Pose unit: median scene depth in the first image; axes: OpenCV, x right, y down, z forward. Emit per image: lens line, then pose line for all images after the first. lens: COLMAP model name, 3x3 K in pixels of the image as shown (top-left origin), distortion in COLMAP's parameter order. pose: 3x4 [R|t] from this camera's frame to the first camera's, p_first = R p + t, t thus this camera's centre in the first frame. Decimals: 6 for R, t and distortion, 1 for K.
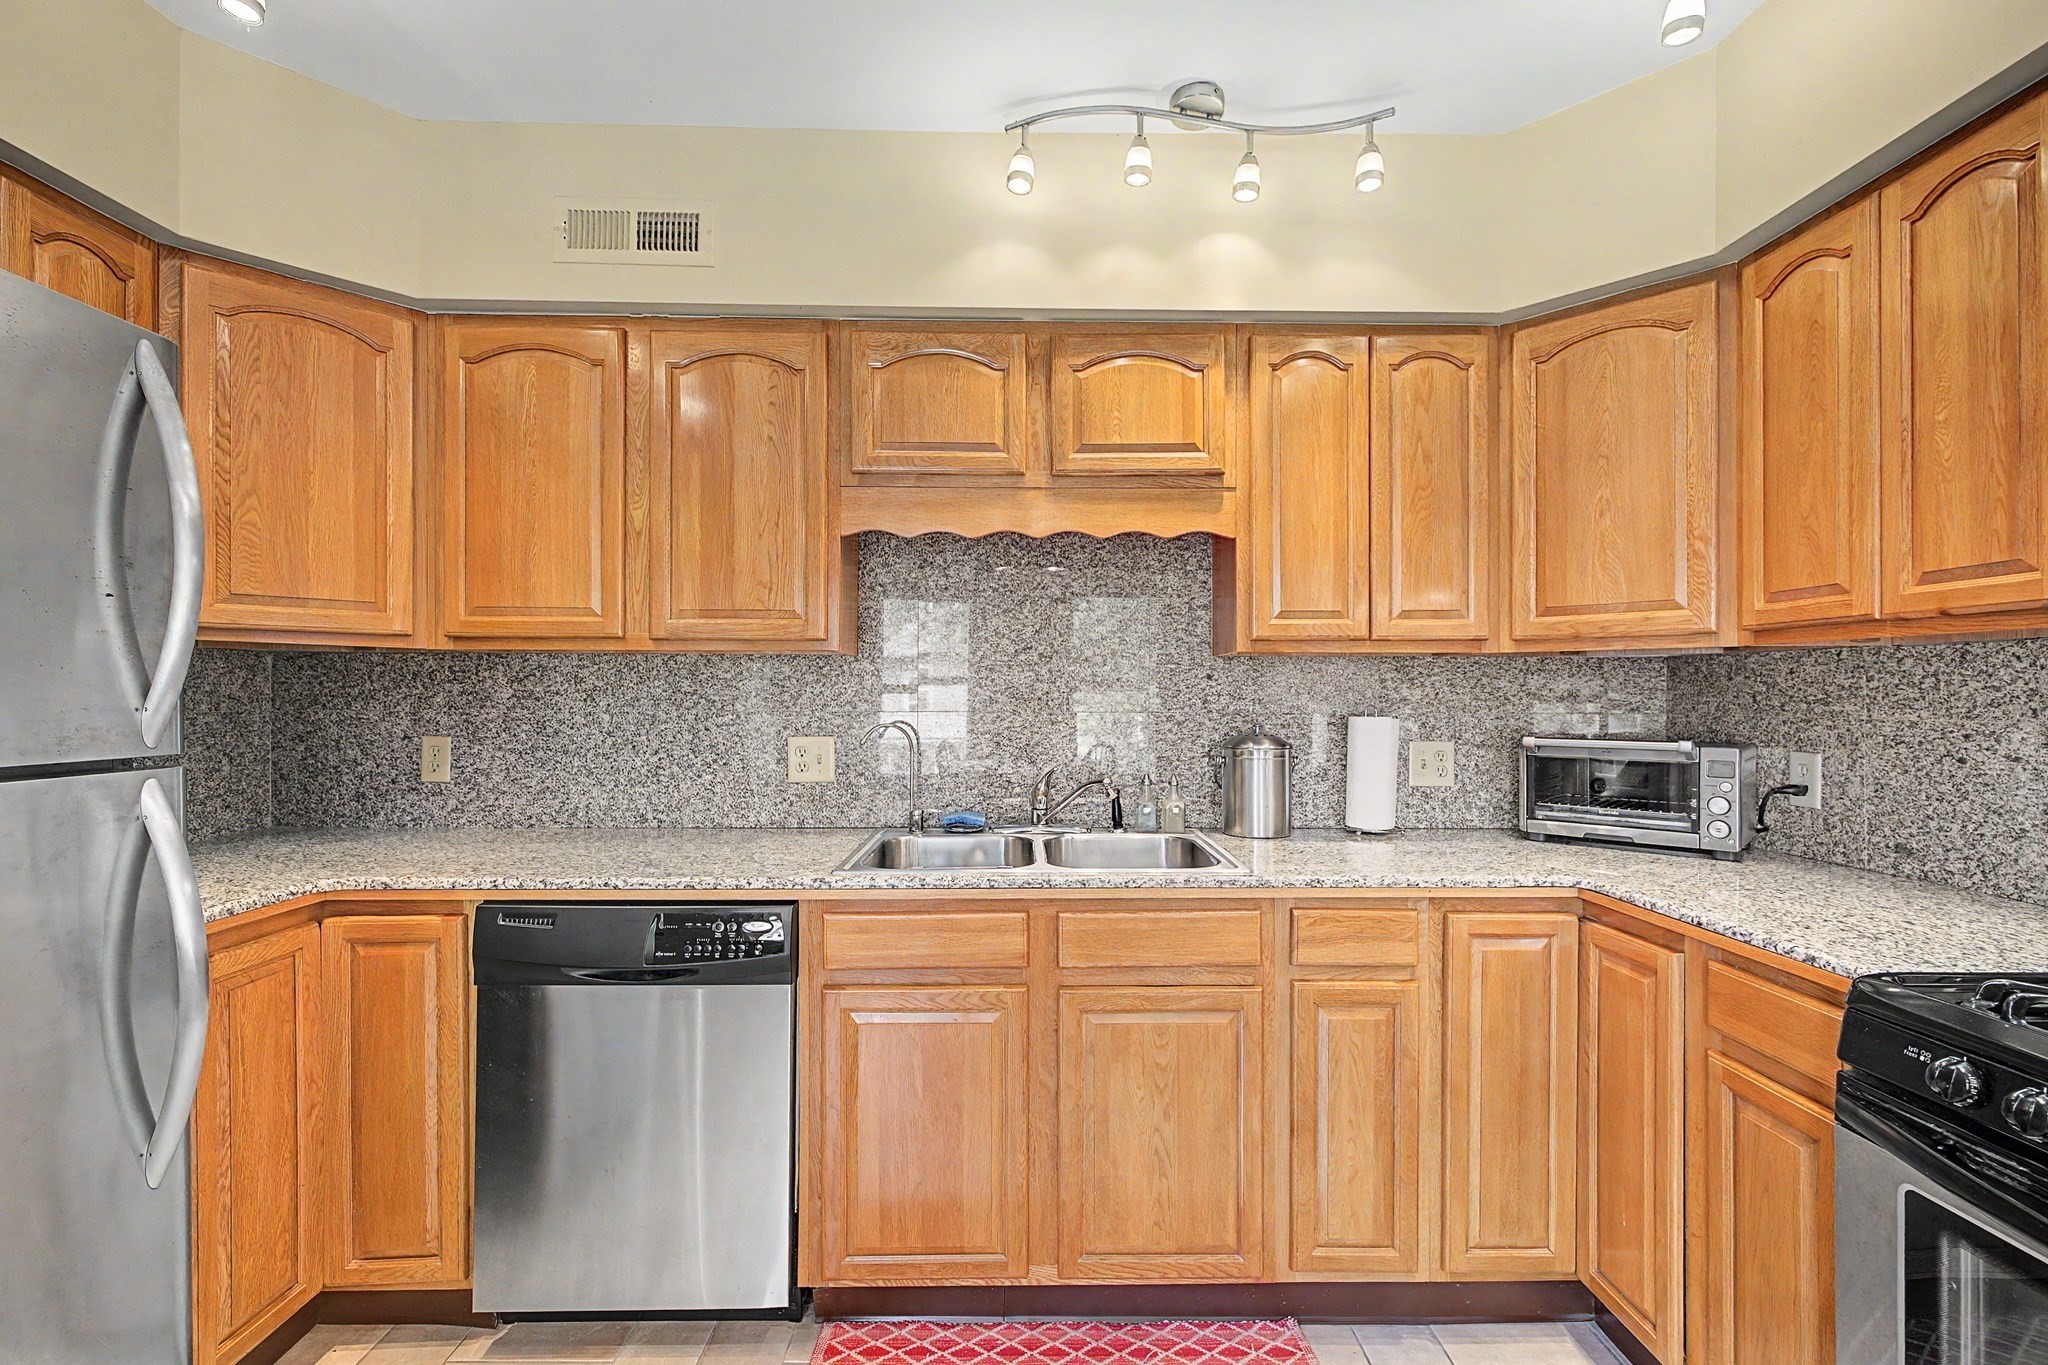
lens RADIAL K [[871.7, 0, 1029.6], [0, 871.7, 696.5], [0, 0, 1]] dist [0.004763, -0.001973]
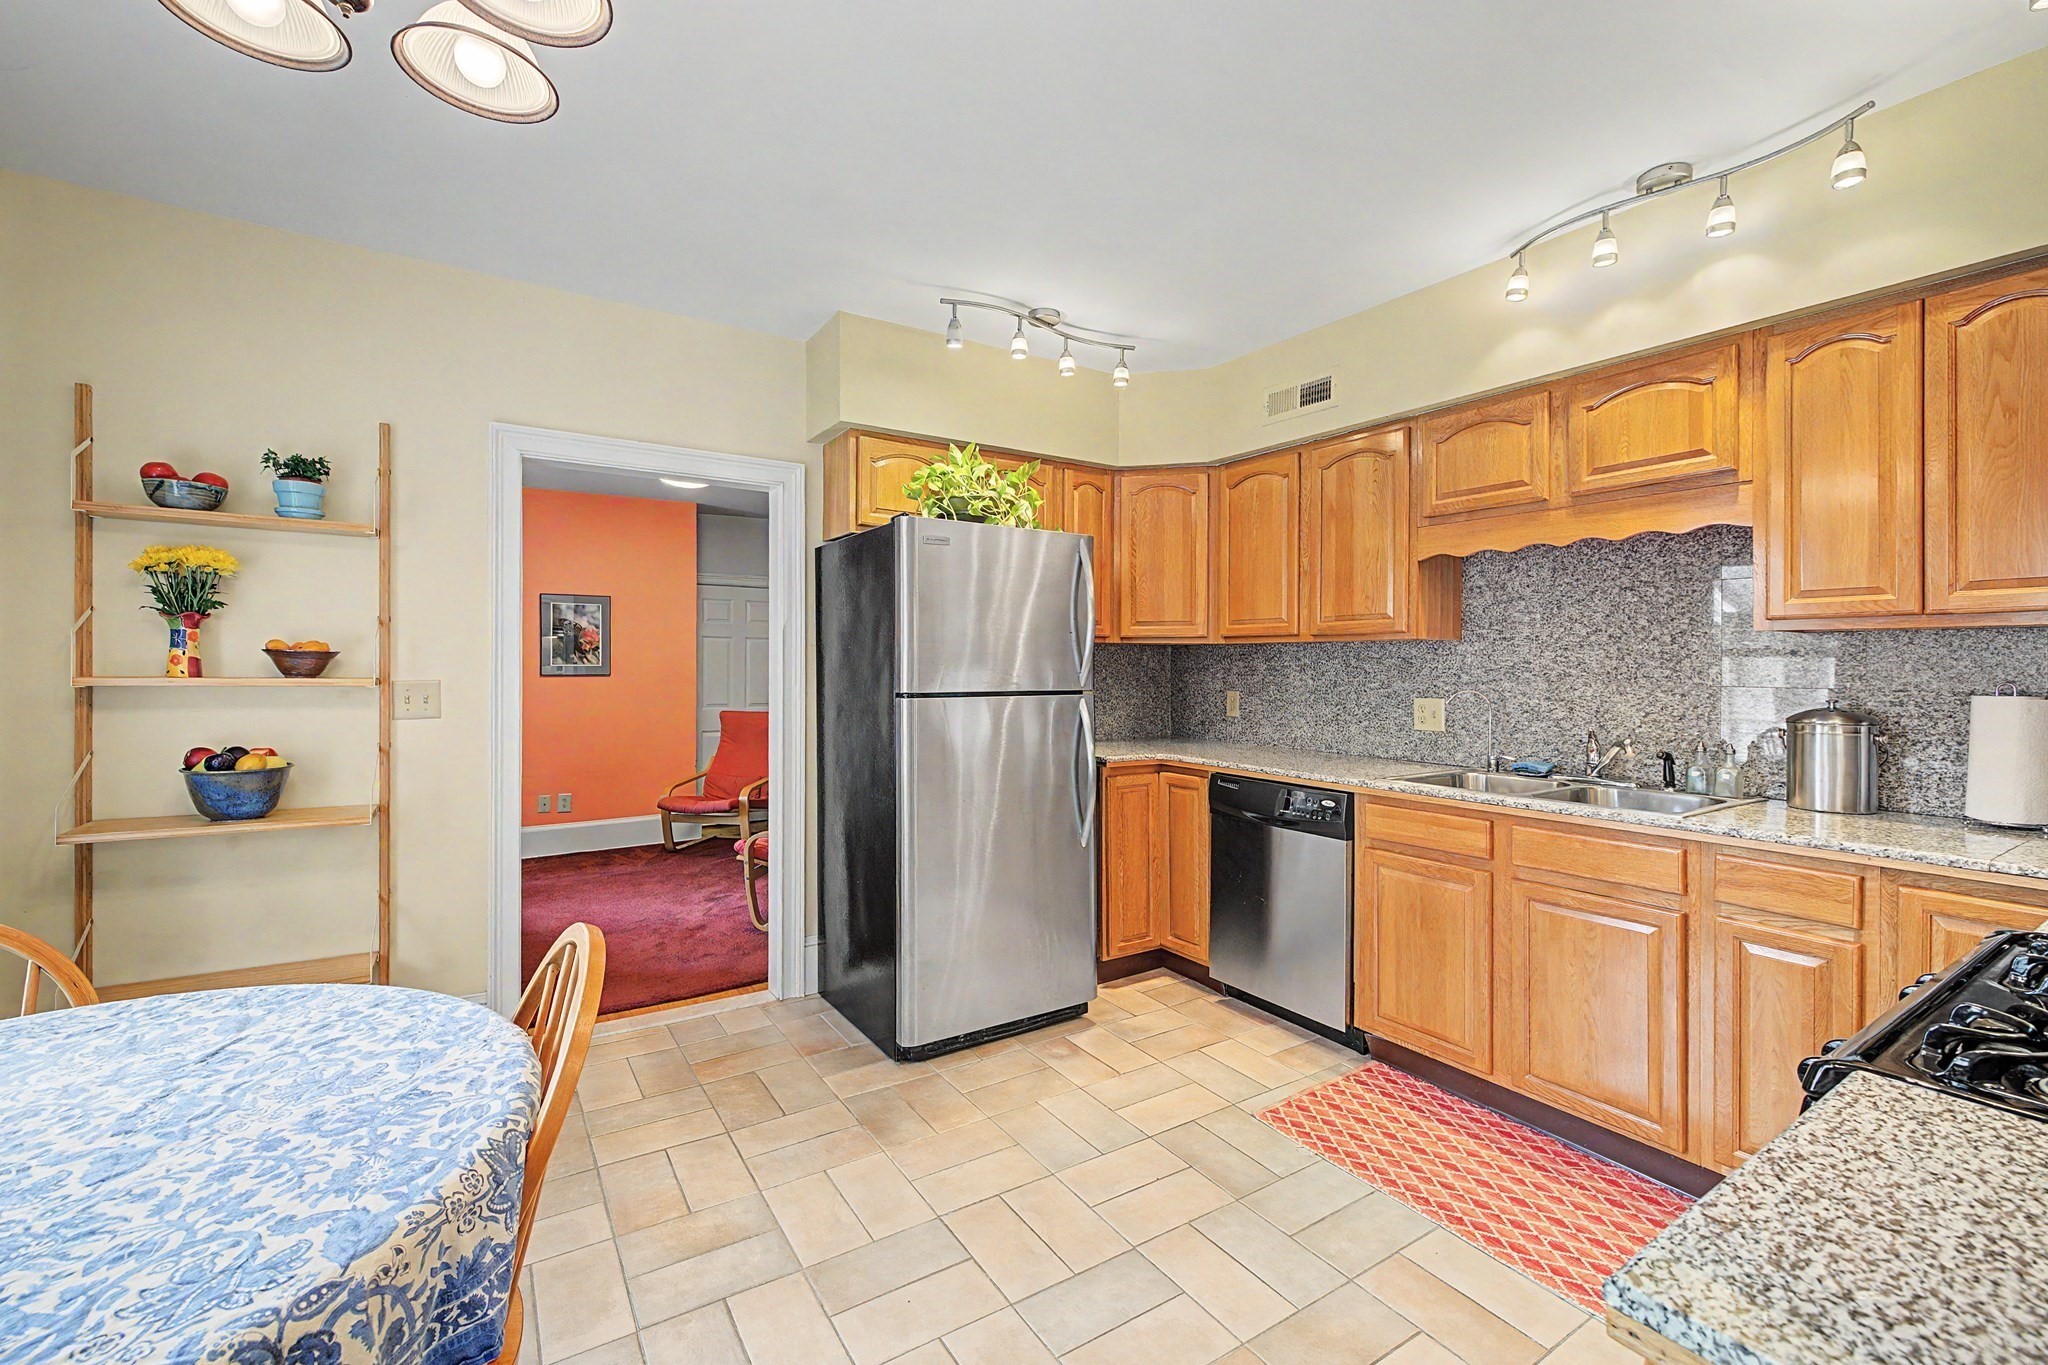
lens RADIAL K [[871.7, 0, 1037.3], [0, 871.7, 672.4], [0, 0, 1]] dist [0.004763, -0.001973]
pose [[0.547967, 0.007807, -0.836463, 0.687681], [-0.004842, 0.999969, 0.006161, -0.001839], [0.836486, 0.000674, 0.547988, -0.358626]]
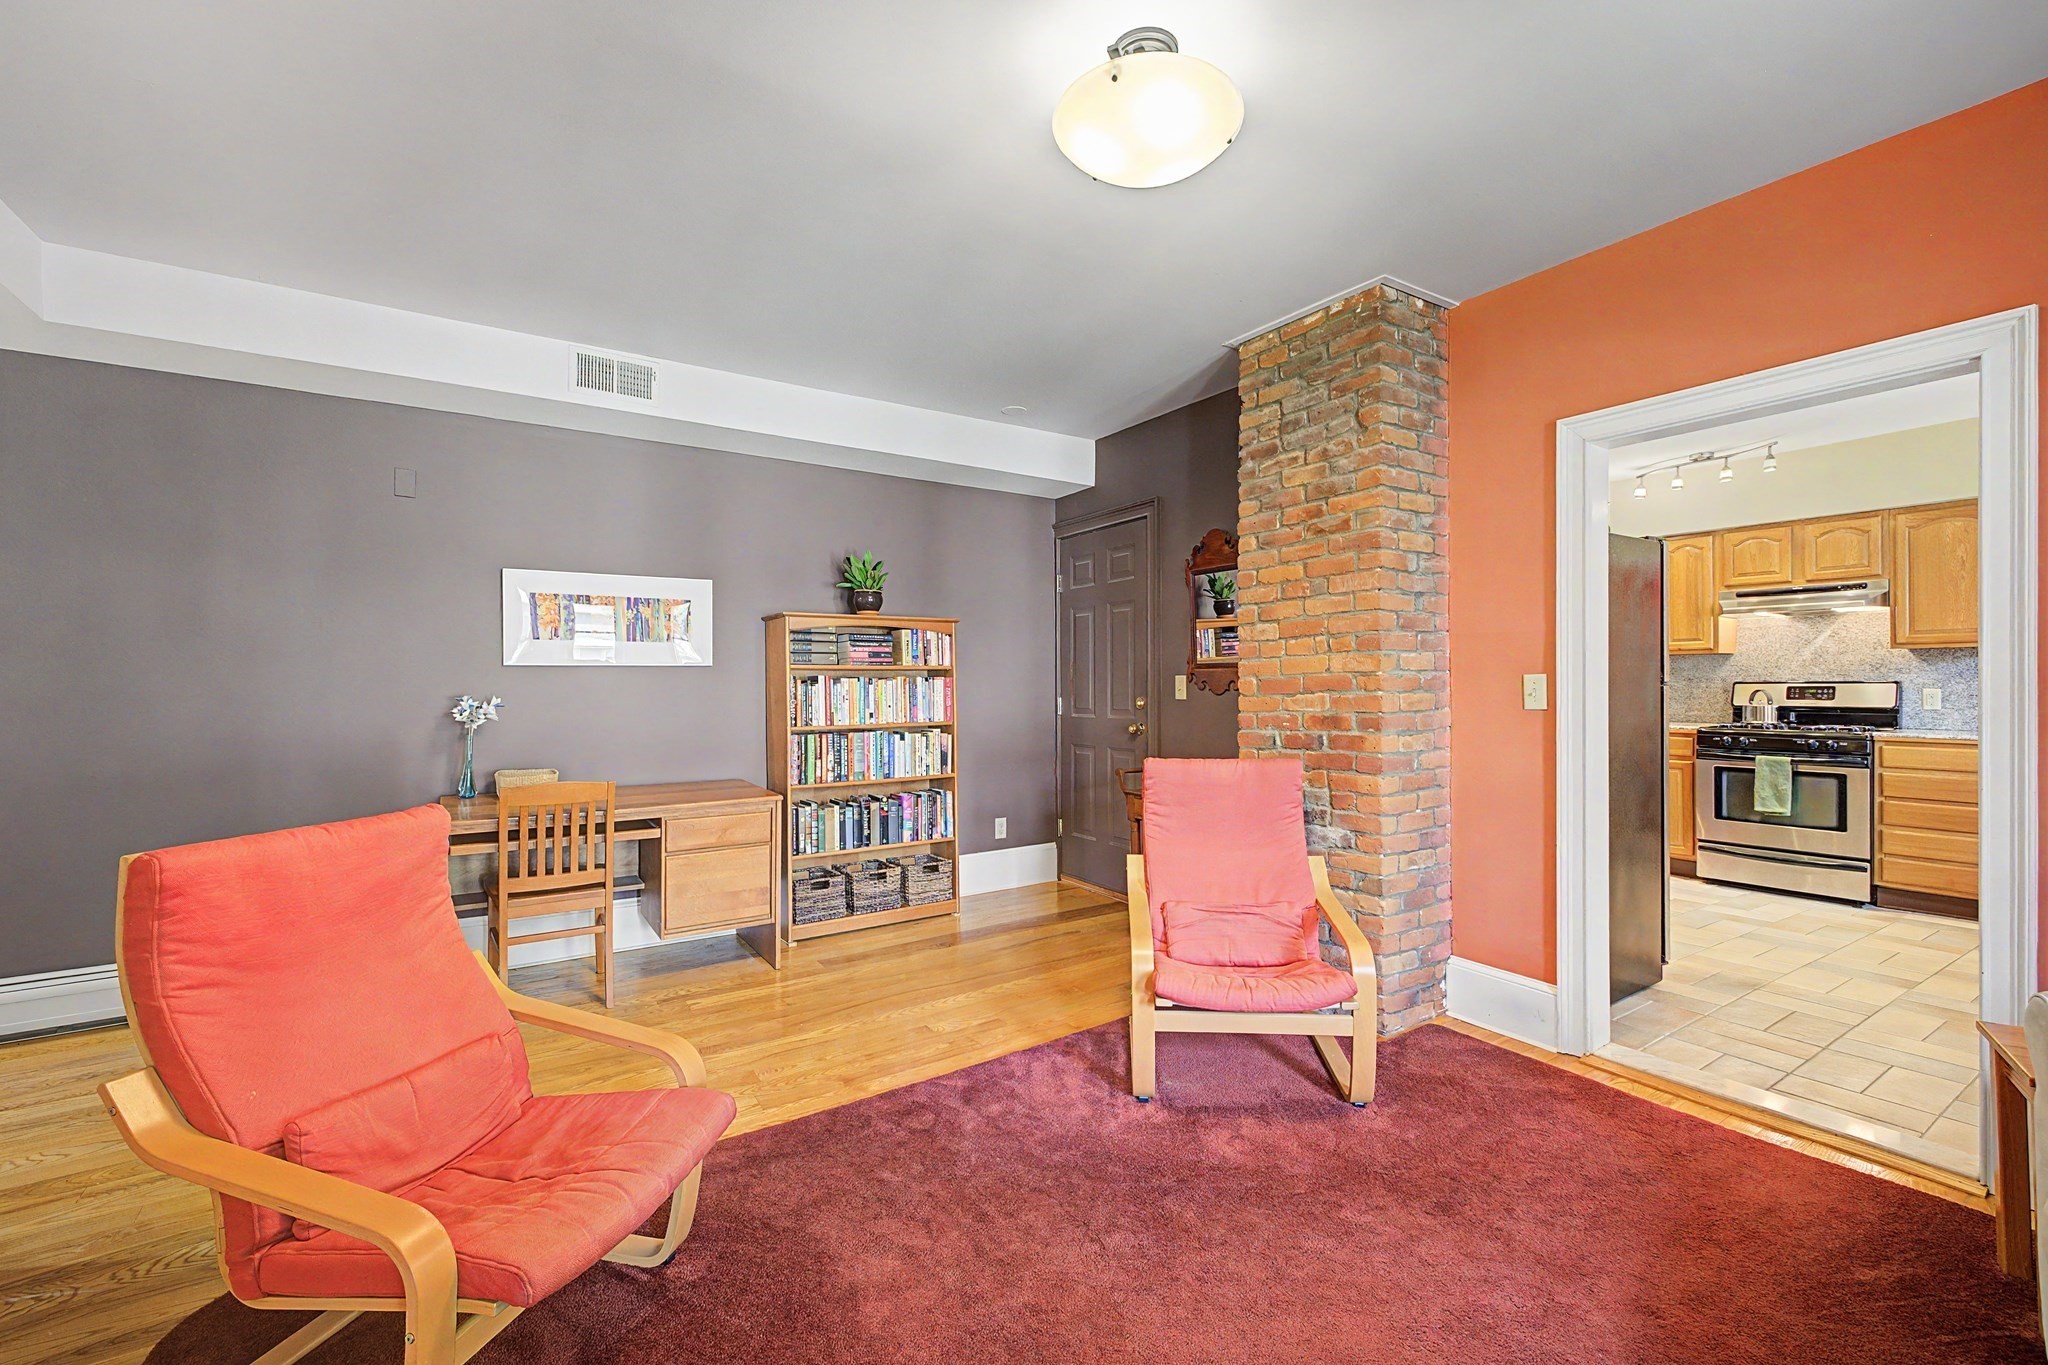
lens RADIAL K [[871.7, 0, 1023.5], [0, 871.7, 690.4], [0, 0, 1]] dist [0.004763, -0.001973]
pose [[0.835417, -0.010401, 0.549519, -2.649429], [0.008704, 0.999946, 0.005694, 0.033739], [-0.549548, 0.000026, 0.835462, -0.530867]]
